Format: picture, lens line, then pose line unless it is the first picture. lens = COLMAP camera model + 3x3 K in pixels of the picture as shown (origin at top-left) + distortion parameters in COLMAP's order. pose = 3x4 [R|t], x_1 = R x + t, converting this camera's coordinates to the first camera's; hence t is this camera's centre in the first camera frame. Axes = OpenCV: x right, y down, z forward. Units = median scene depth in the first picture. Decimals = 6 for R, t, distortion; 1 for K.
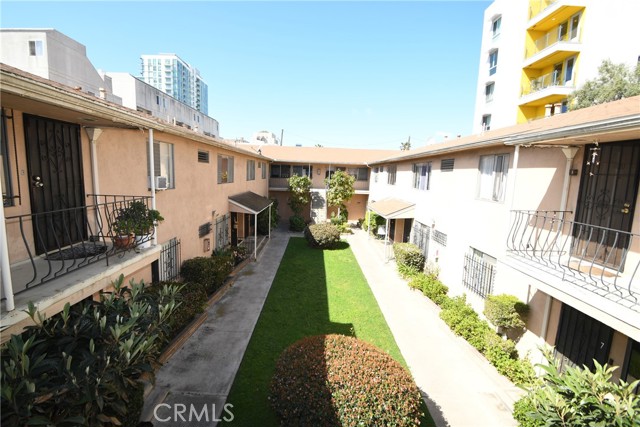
lens RADIAL K [[283.4, 0, 318.0], [0, 283.4, 210.4], [0, 0, 1]] dist [0.001889, -0.011408]
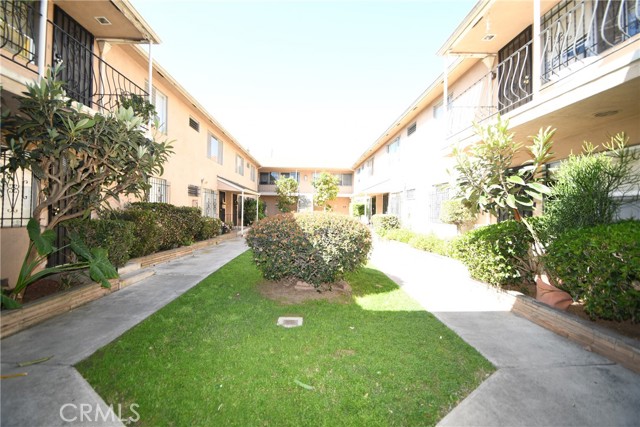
lens RADIAL K [[283.4, 0, 318.0], [0, 283.4, 210.4], [0, 0, 1]] dist [0.001889, -0.011408]
pose [[0.999365, -0.022739, 0.027420, 0.032435], [0.026130, 0.991110, -0.130451, 0.224949], [-0.024210, 0.131085, 0.991076, -0.053200]]
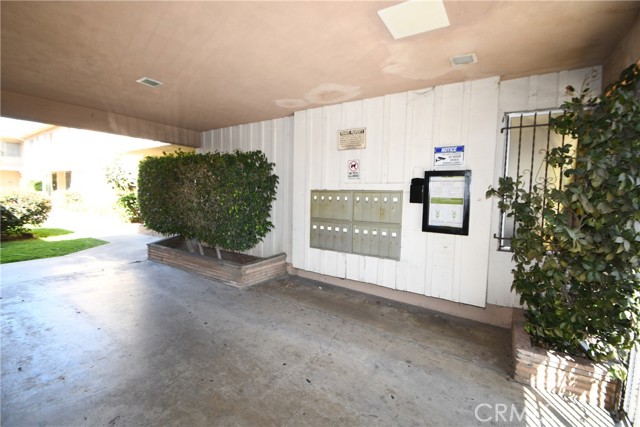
lens RADIAL K [[283.4, 0, 318.0], [0, 283.4, 210.4], [0, 0, 1]] dist [0.001889, -0.011408]
pose [[0.567655, -0.085841, 0.818779, -0.052773], [0.115207, 0.993046, 0.024240, 0.275022], [-0.815166, 0.080569, 0.573597, -0.460294]]
